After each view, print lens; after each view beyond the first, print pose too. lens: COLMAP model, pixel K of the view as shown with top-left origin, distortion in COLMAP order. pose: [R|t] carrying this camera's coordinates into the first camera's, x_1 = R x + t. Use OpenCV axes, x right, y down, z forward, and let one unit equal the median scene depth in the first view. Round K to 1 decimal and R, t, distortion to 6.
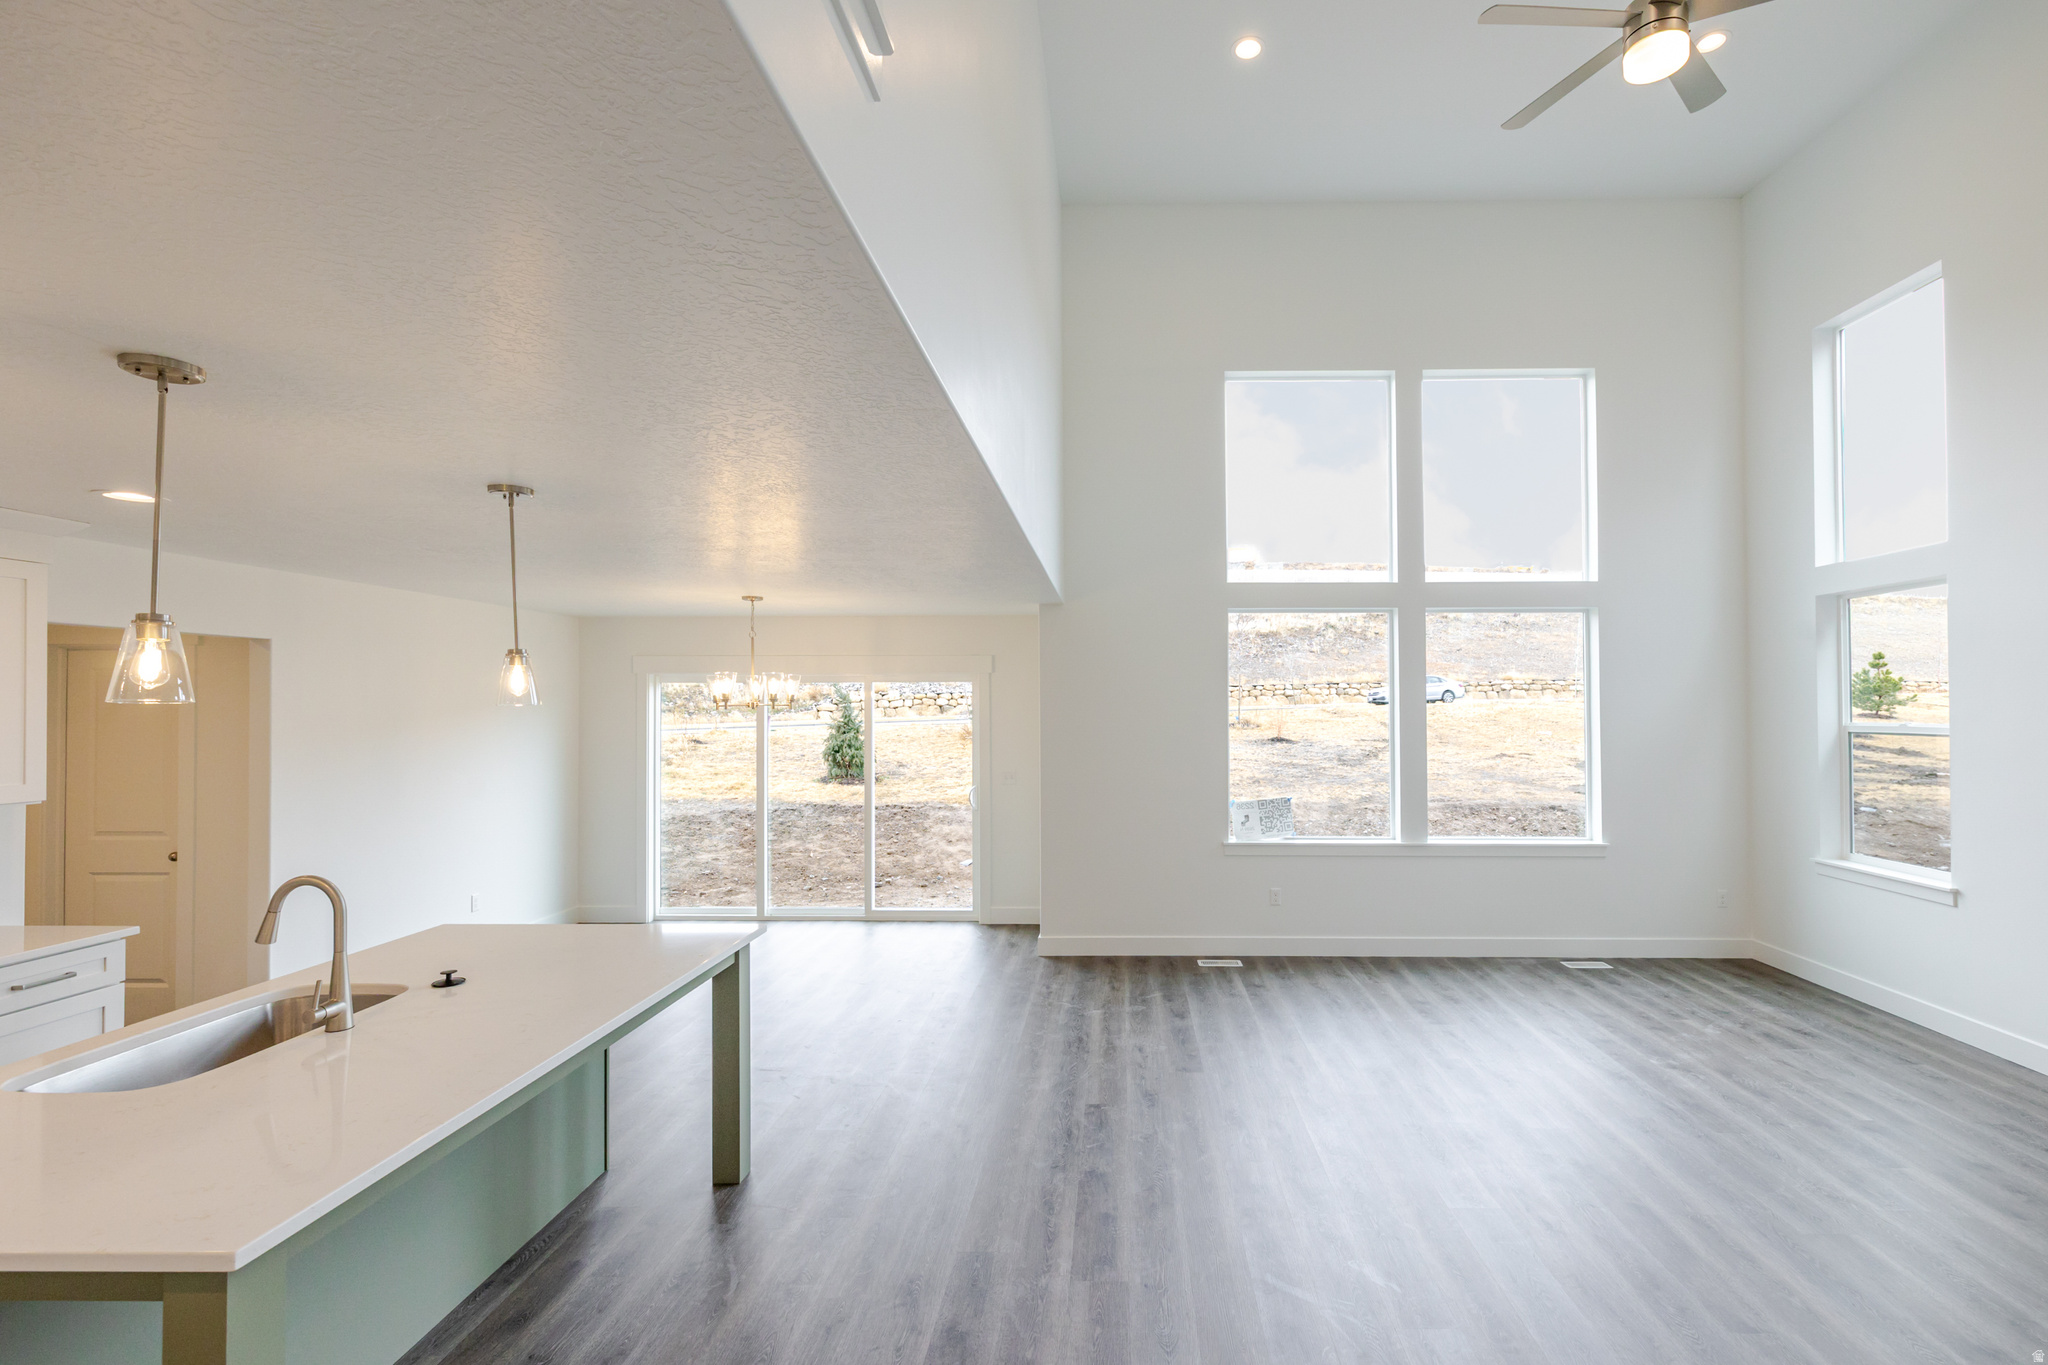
lens RADIAL K [[896.1, 0, 1113.7], [0, 896.1, 696.1], [0, 0, 1]] dist [0.000319, 0.000066]
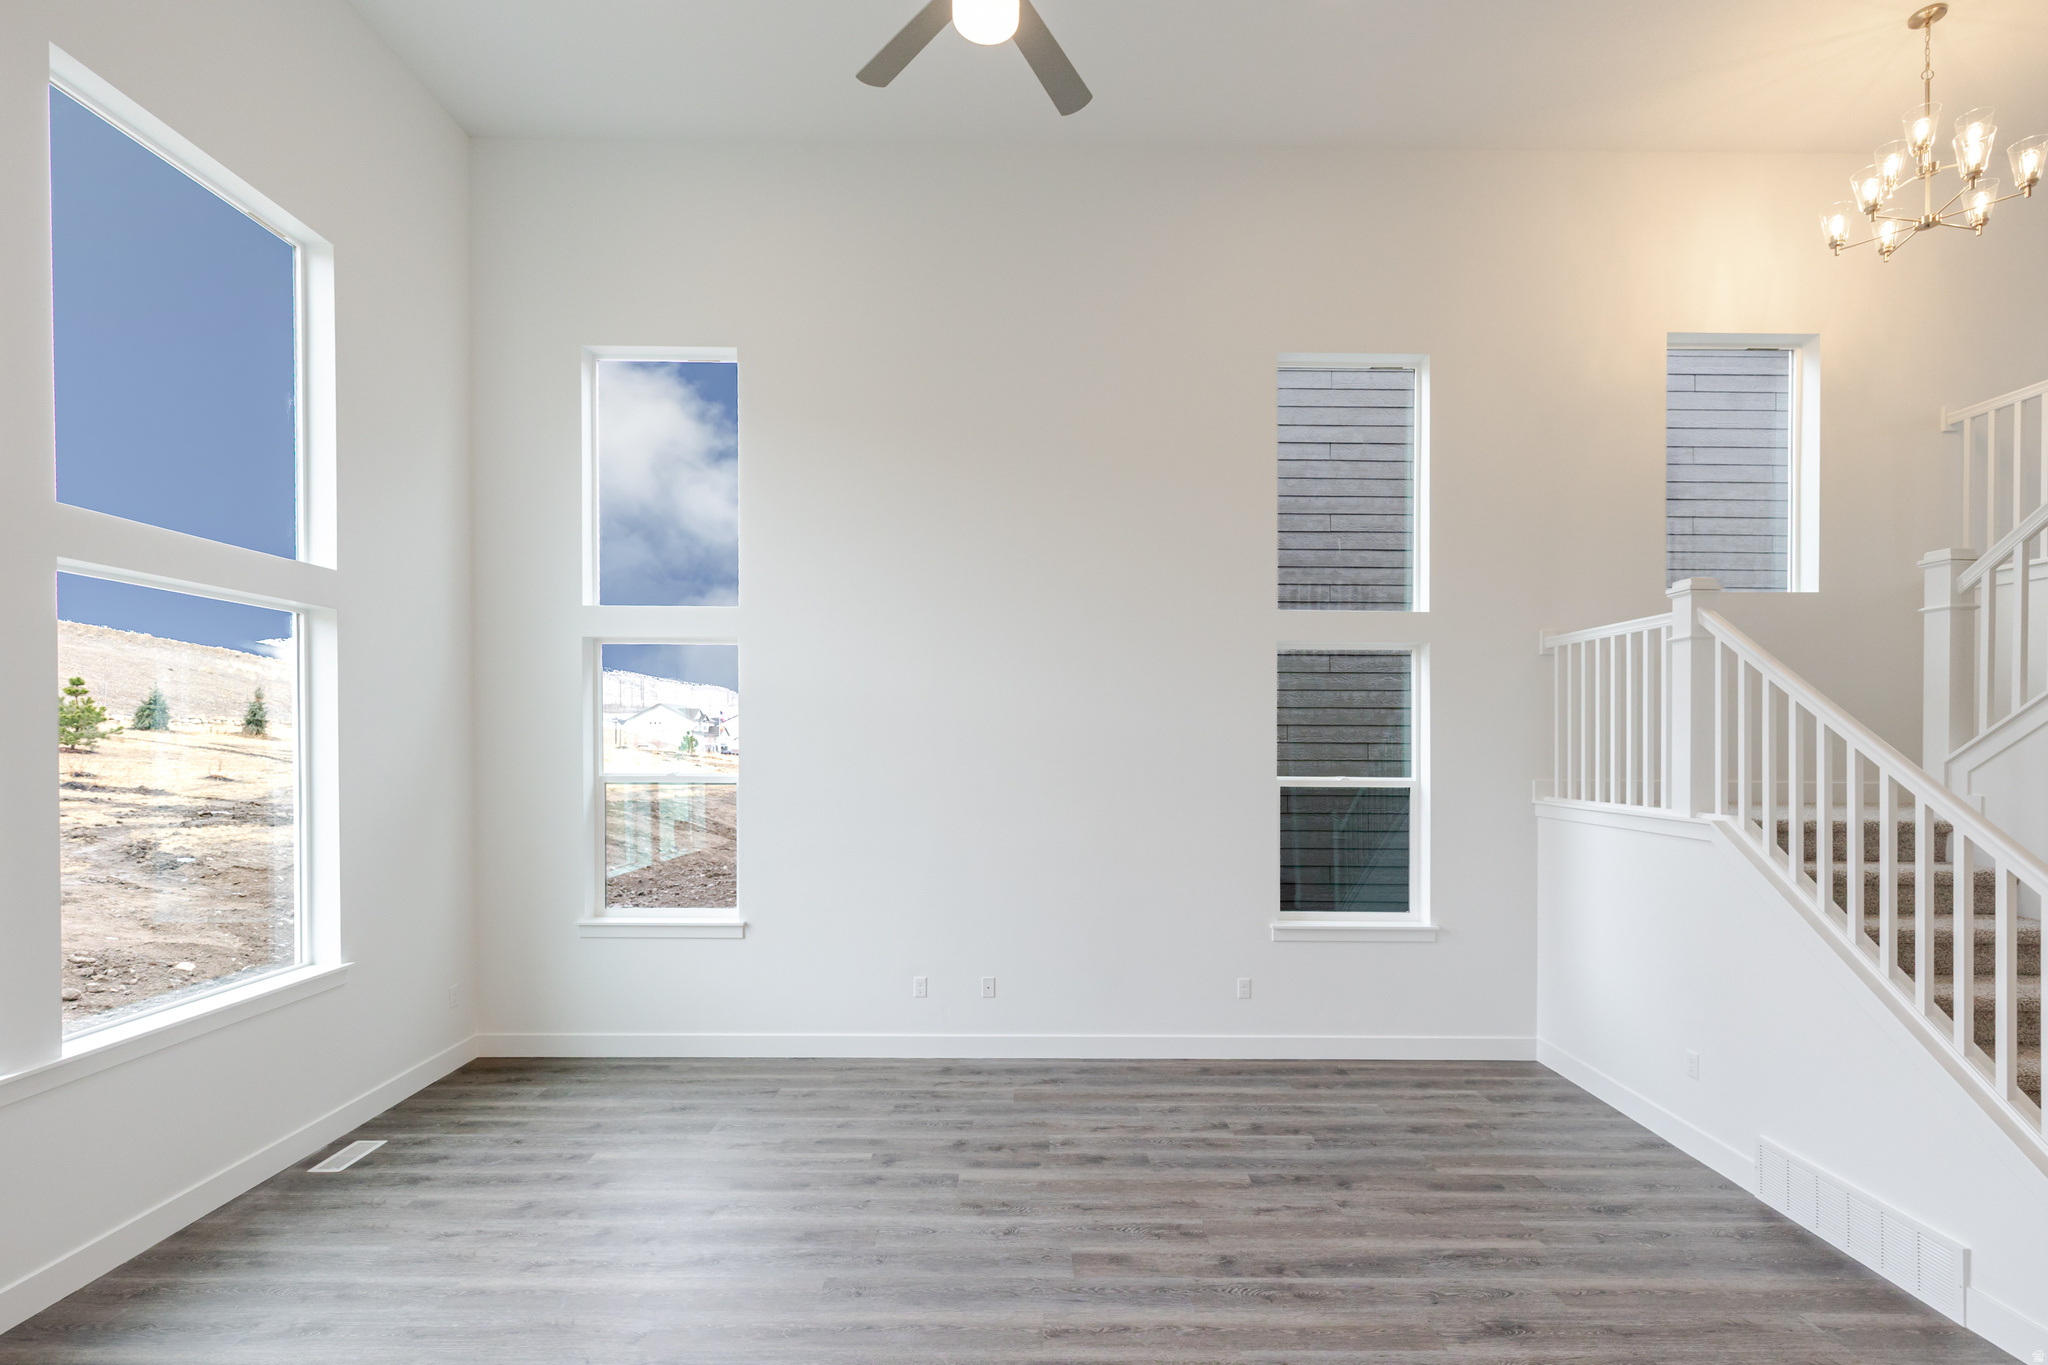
lens RADIAL K [[890.1, 0, 1023.2], [0, 890.1, 749.8], [0, 0, 1]] dist [0.001847, 0.000480]
pose [[-0.015034, -0.008137, 0.999854, -0.140421], [-0.018029, 0.999807, 0.007865, -0.011177], [-0.999724, -0.017908, -0.015178, 0.572983]]
